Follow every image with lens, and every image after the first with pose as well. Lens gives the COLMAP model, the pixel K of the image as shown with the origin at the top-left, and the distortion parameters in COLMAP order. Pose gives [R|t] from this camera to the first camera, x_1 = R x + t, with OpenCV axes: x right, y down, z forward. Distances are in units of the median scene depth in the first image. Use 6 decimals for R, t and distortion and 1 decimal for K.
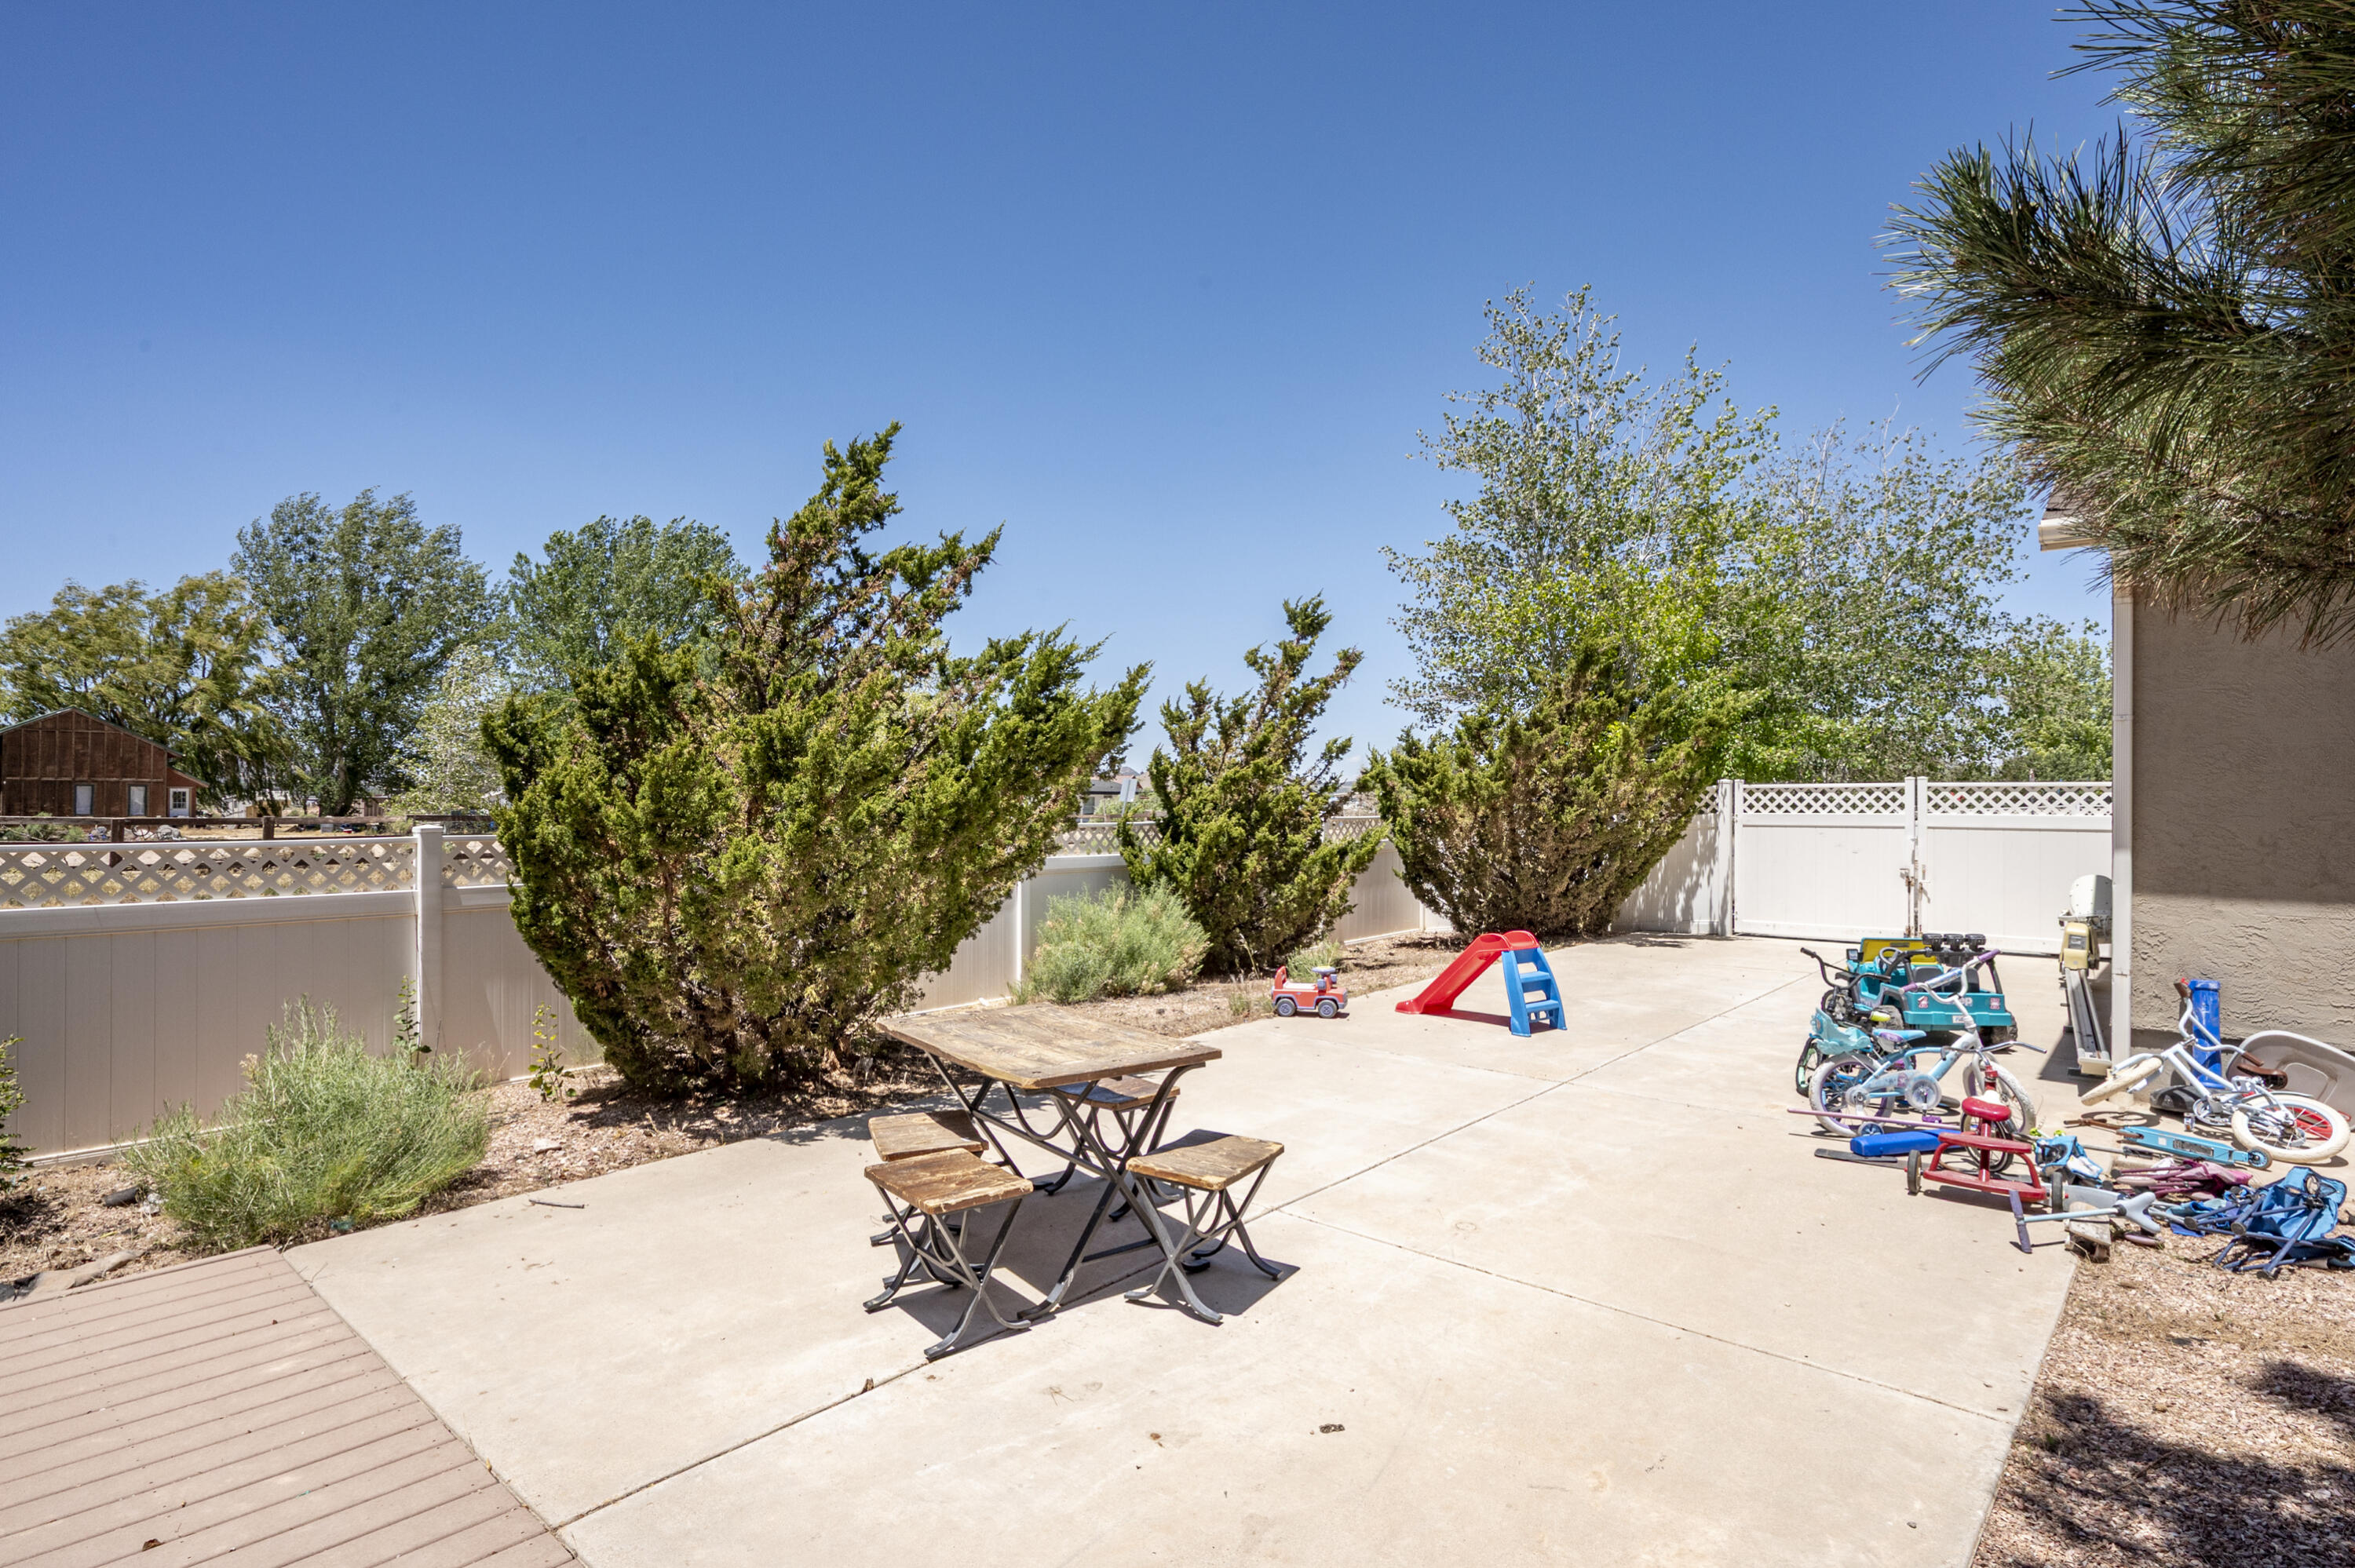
lens RADIAL K [[1229.0, 0, 1169.6], [0, 1229.0, 789.1], [0, 0, 1]] dist [-0.000969, 0.000085]
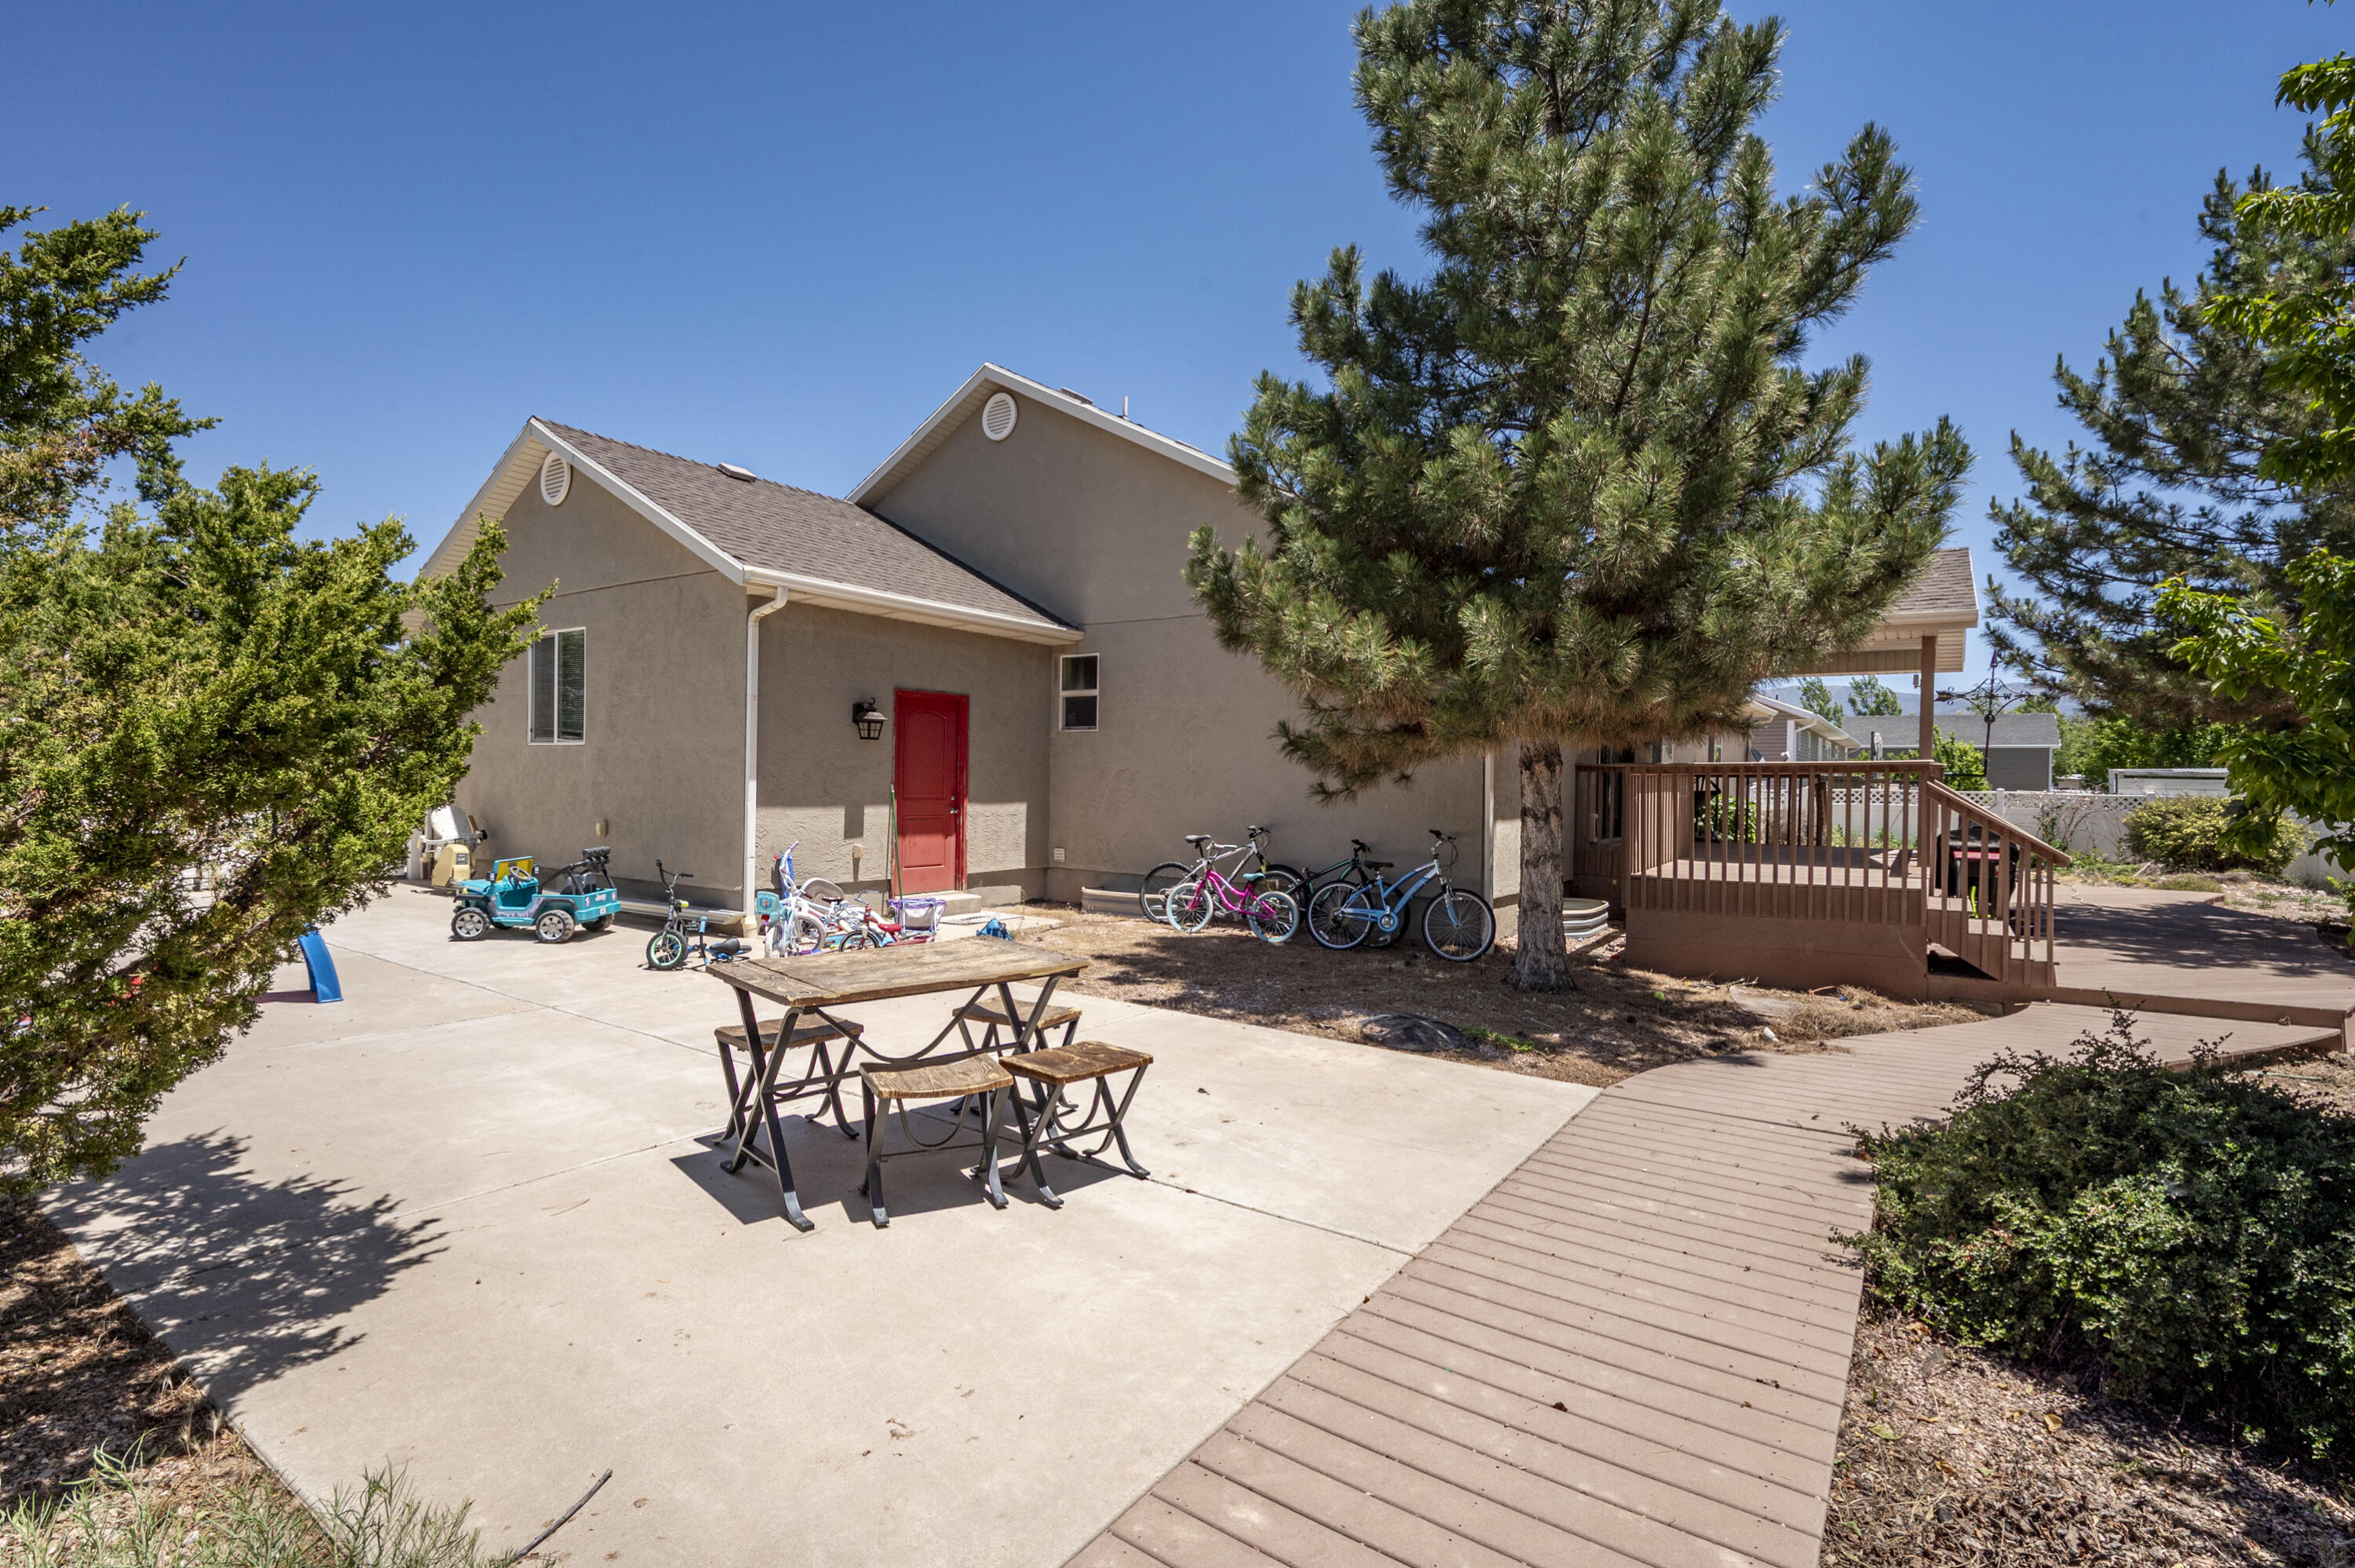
lens RADIAL K [[1061.5, 0, 1179.2], [0, 1061.5, 777.8], [0, 0, 1]] dist [-0.000787, -0.000018]
pose [[-0.111449, -0.008655, 0.993732, -1.328998], [-0.026741, 0.999626, 0.005707, 0.033510], [-0.993410, -0.025937, -0.111639, 1.115701]]
